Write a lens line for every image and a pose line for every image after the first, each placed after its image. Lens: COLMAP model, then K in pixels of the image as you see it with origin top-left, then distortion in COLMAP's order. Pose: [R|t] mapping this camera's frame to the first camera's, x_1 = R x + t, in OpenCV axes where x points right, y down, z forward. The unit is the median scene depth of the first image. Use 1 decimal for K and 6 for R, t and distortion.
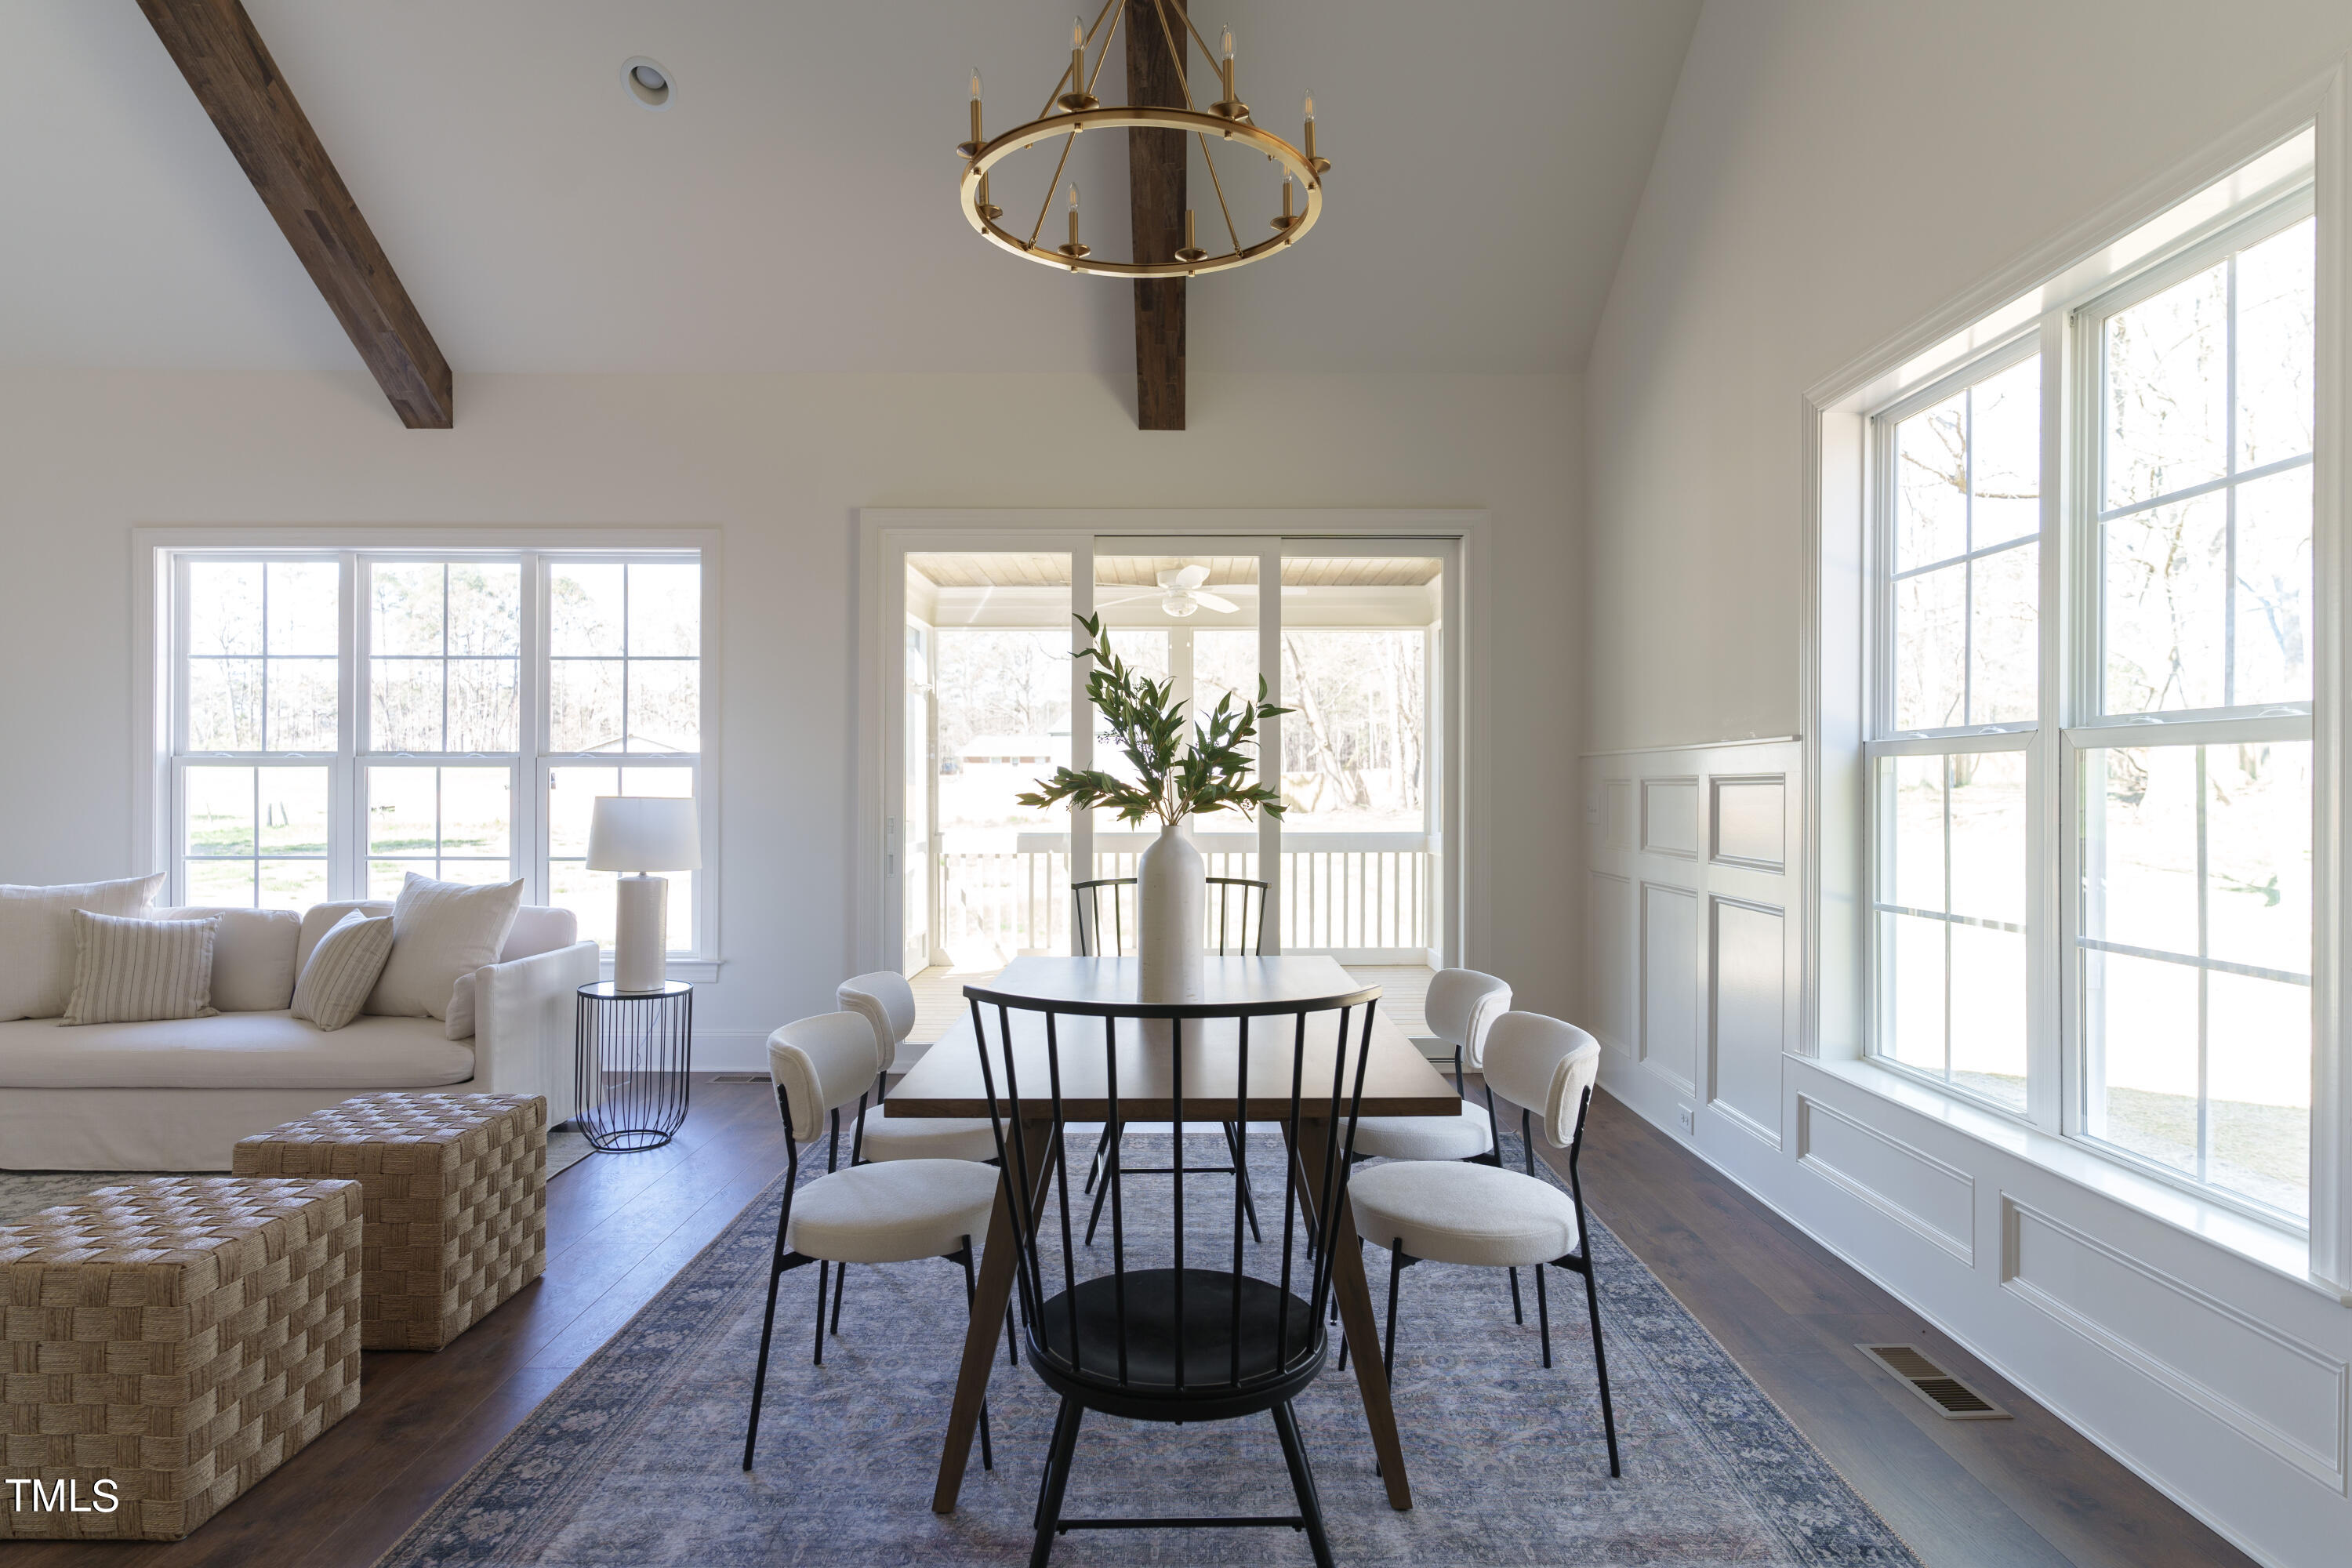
lens RADIAL K [[1298.4, 0, 1176.0], [0, 1298.4, 784.0], [0, 0, 1]] dist [0.004580, 0.001398]
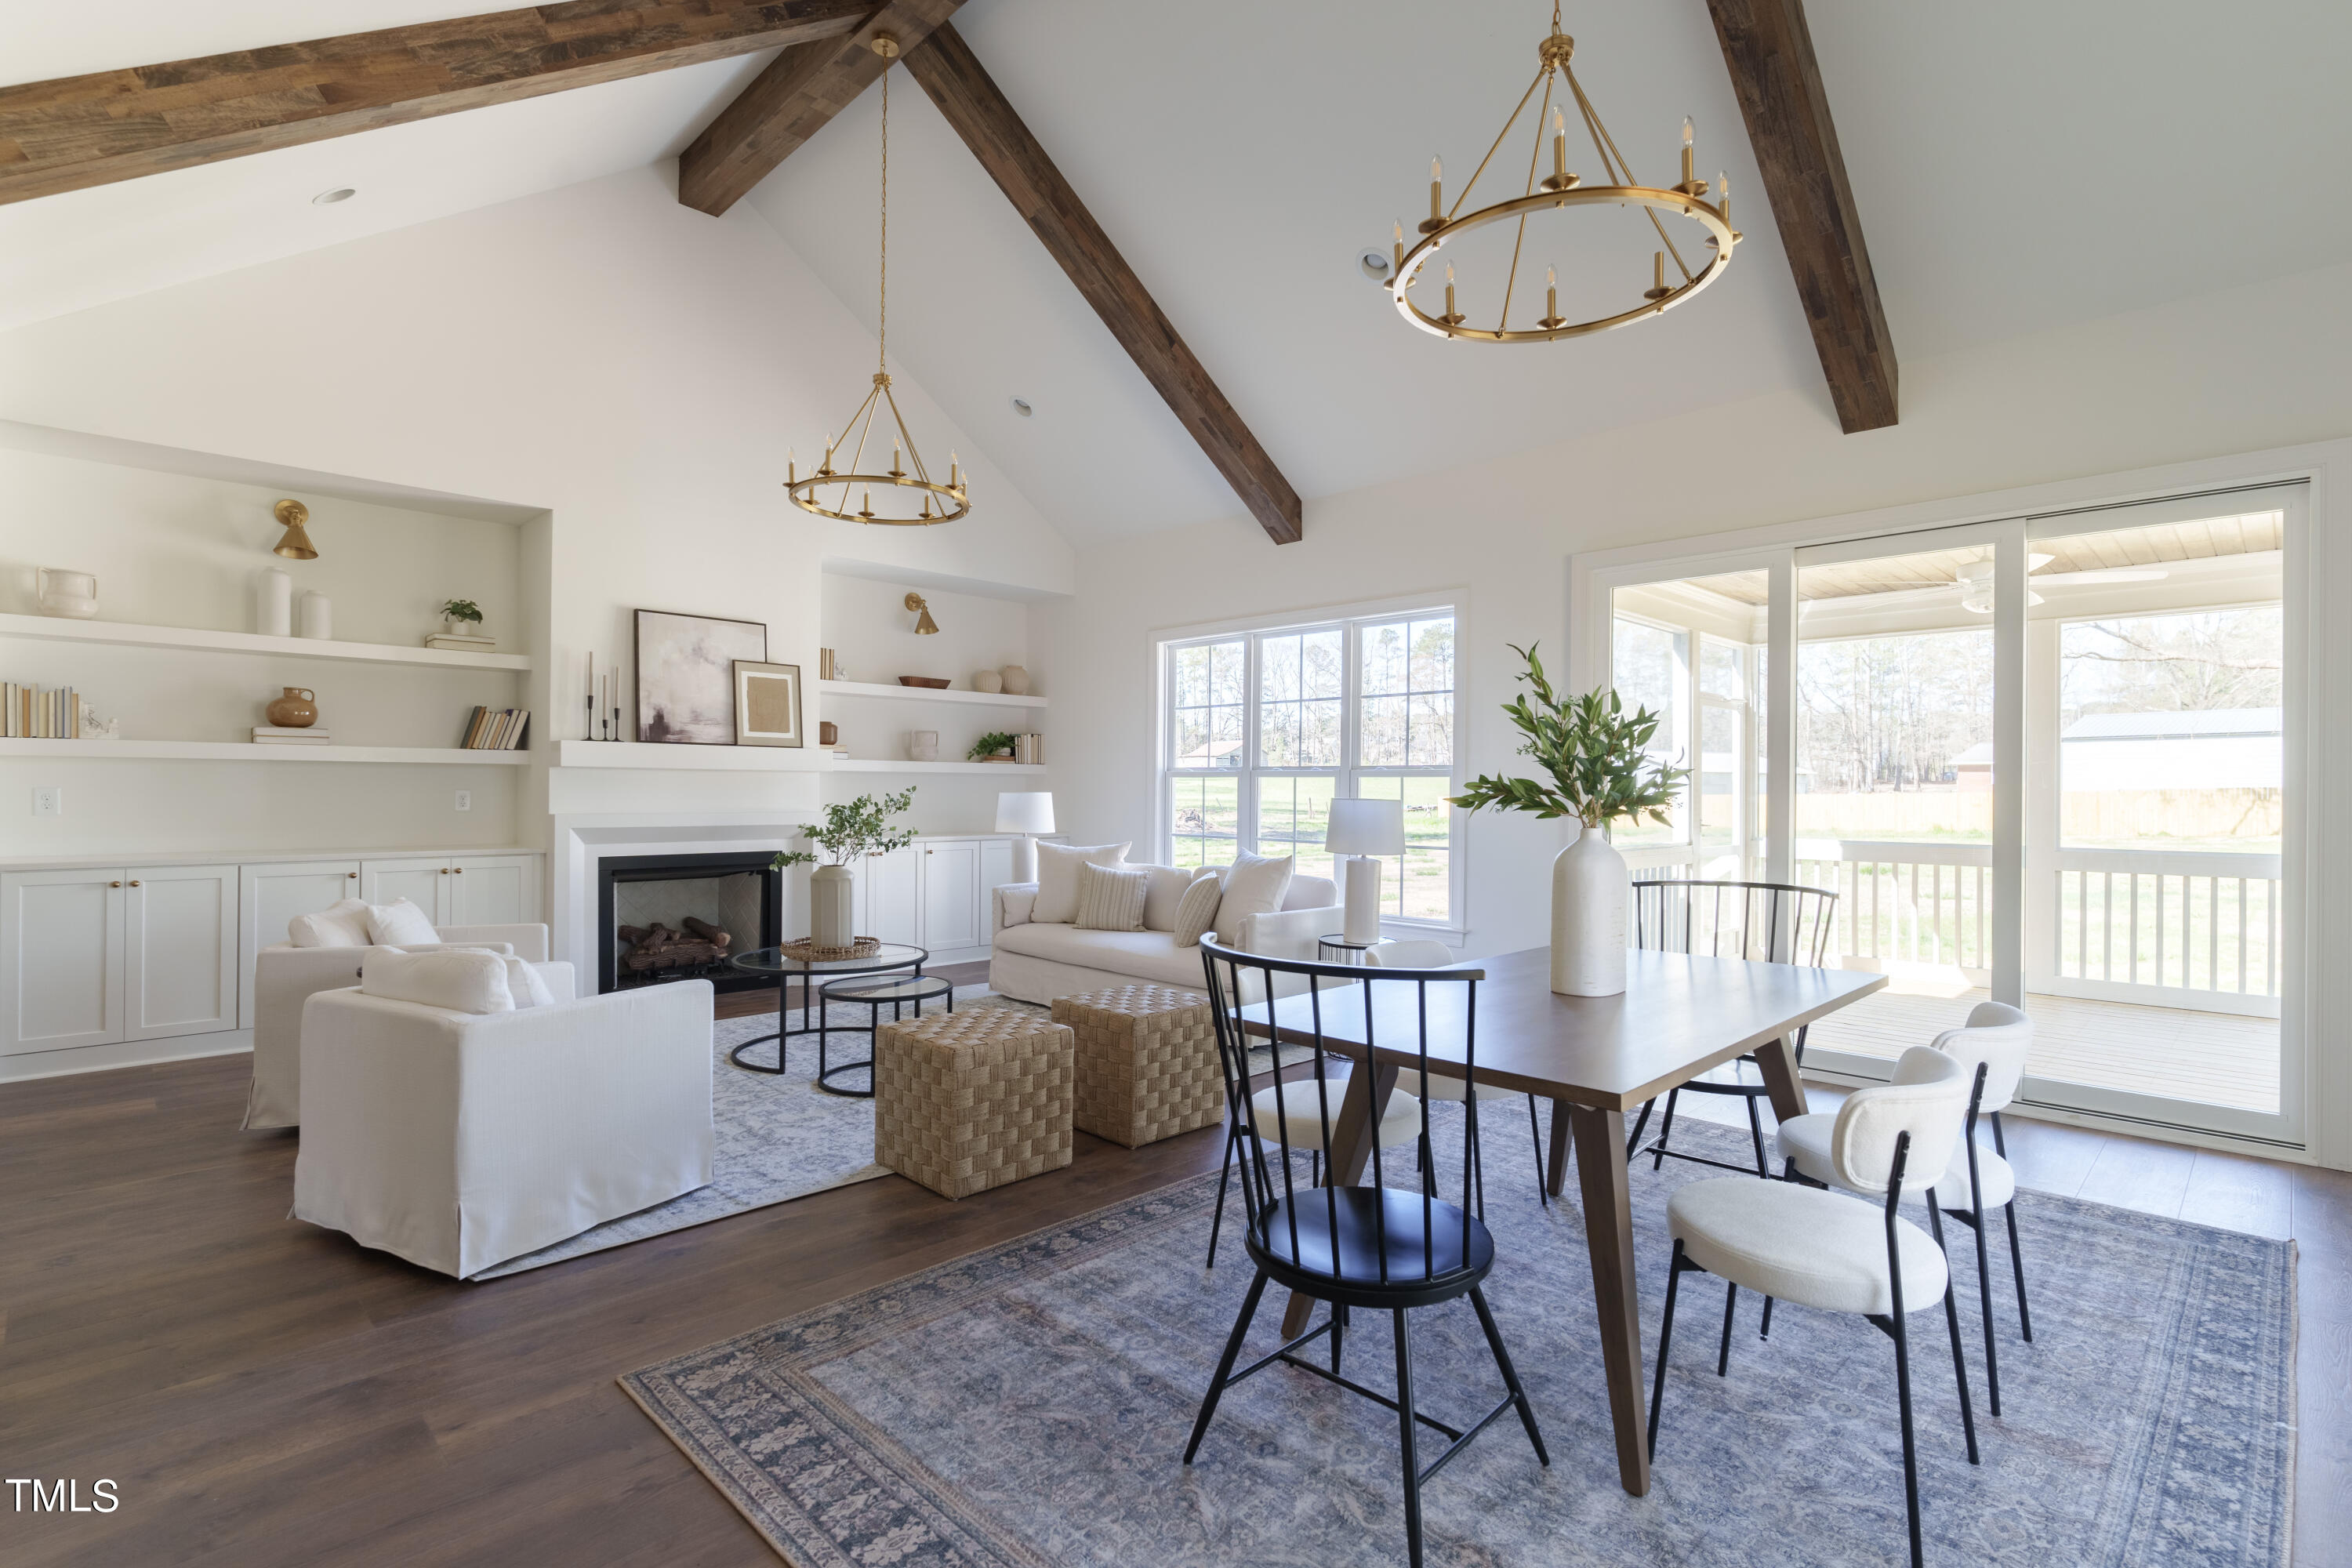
lens RADIAL K [[1106.6, 0, 1176.0], [0, 1106.6, 784.0], [0, 0, 1]] dist [0.005002, 0.000597]
pose [[0.707062, 0.001503, -0.707150, 0.259591], [-0.006529, 0.999969, -0.004403, 0.000659], [0.707122, 0.007730, 0.707050, 0.056085]]
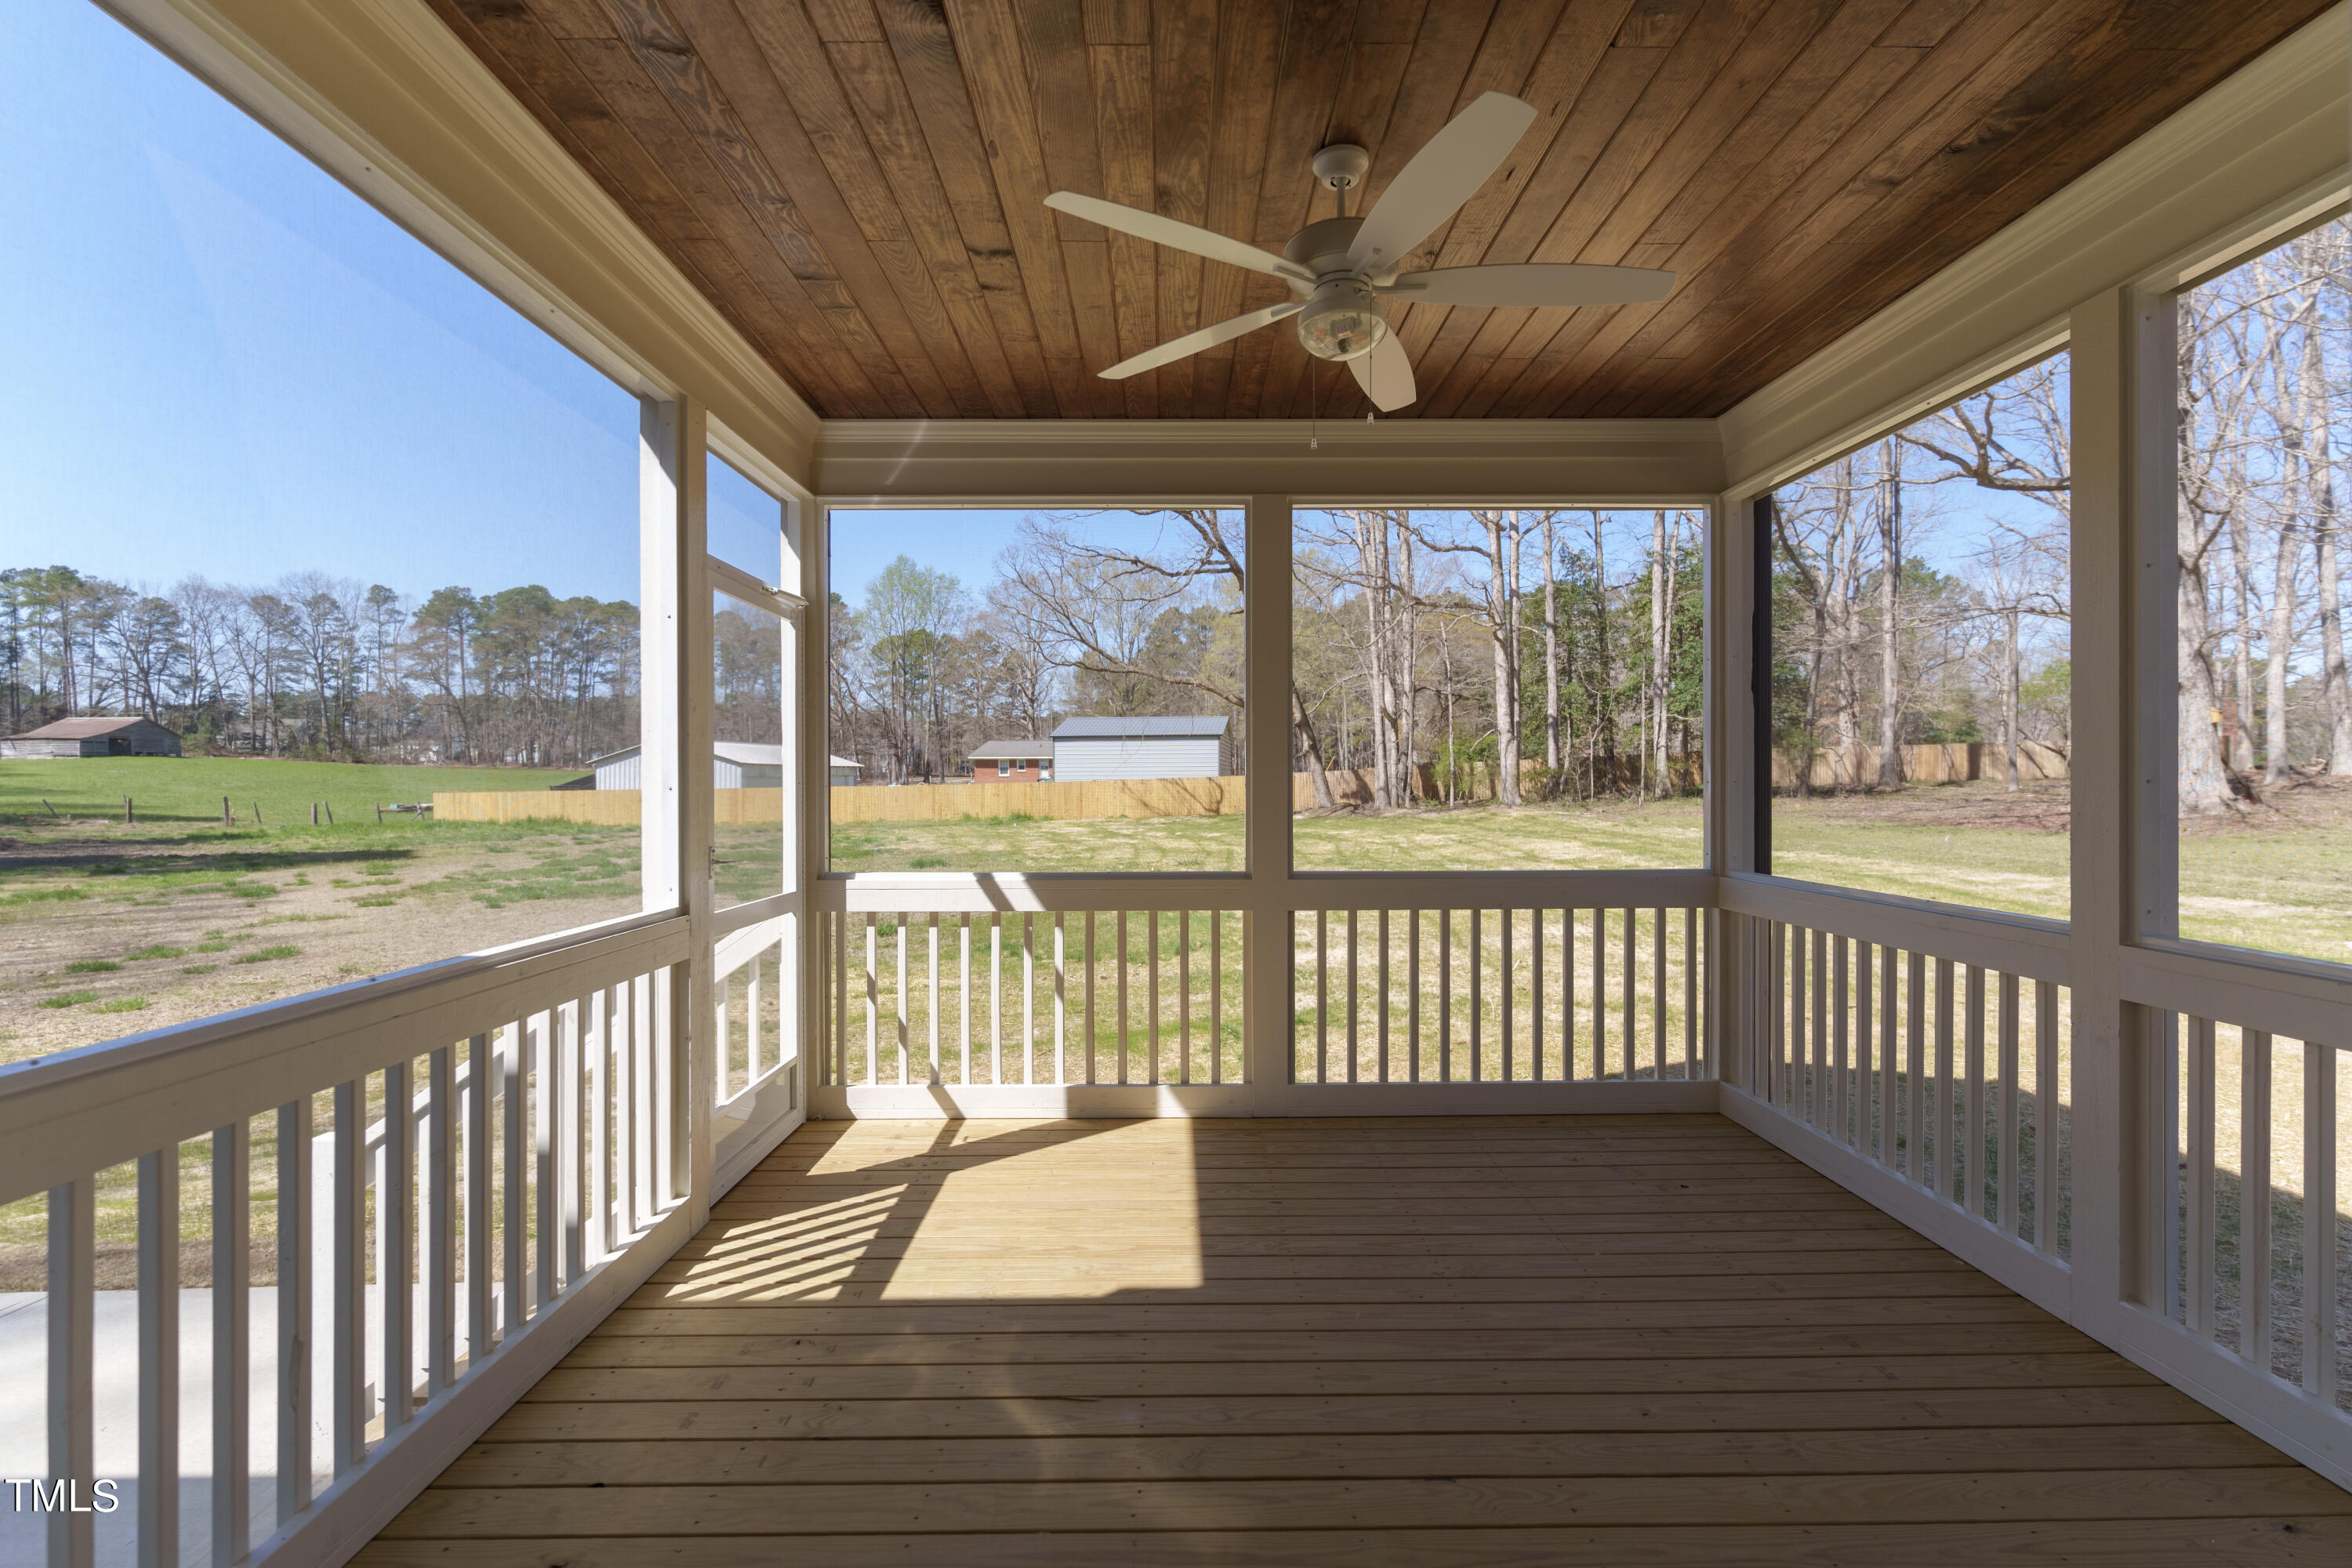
lens RADIAL K [[1106.6, 0, 1176.0], [0, 1106.6, 784.0], [0, 0, 1]] dist [0.005002, 0.000597]
pose [[0.999856, -0.001709, 0.016898, -0.097188], [0.001719, 0.999998, -0.000546, 0.000341], [-0.016897, 0.000575, 0.999857, 1.151008]]
